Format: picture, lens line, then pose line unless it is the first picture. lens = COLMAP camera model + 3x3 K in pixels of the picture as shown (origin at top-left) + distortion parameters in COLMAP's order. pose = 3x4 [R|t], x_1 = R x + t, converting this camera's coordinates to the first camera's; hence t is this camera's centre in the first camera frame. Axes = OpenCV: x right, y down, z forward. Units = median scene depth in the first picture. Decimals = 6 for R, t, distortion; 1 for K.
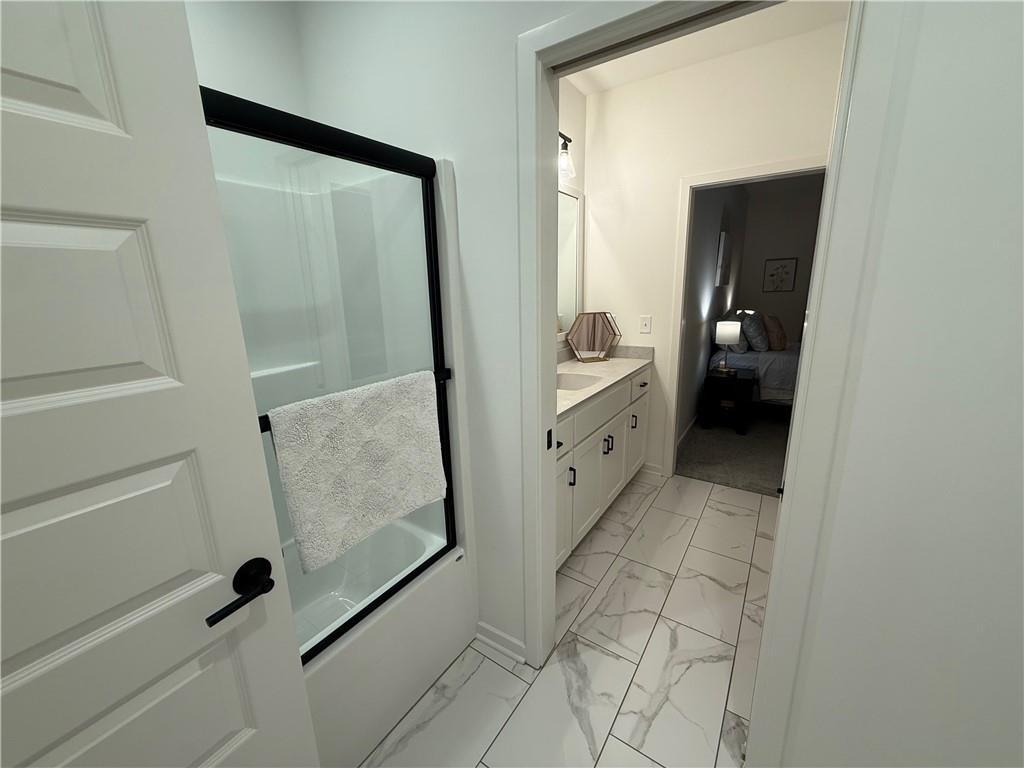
lens RADIAL K [[406.5, 0, 508.4], [0, 406.5, 383.5], [0, 0, 1]] dist [-0.000726, -0.000120]
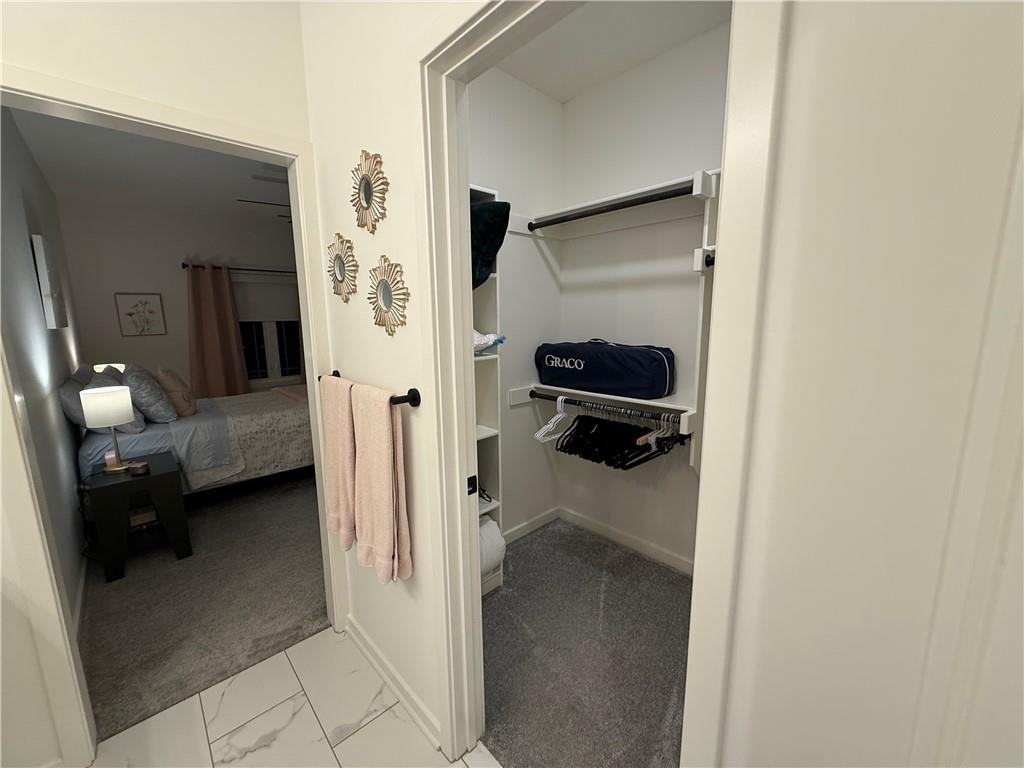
lens RADIAL K [[406.5, 0, 508.4], [0, 406.5, 383.5], [0, 0, 1]] dist [-0.000726, -0.000120]
pose [[0.220422, -0.141190, 0.965132, 0.100012], [0.234906, 0.968030, 0.087965, -0.071490], [-0.946696, 0.207326, 0.246541, 0.288957]]
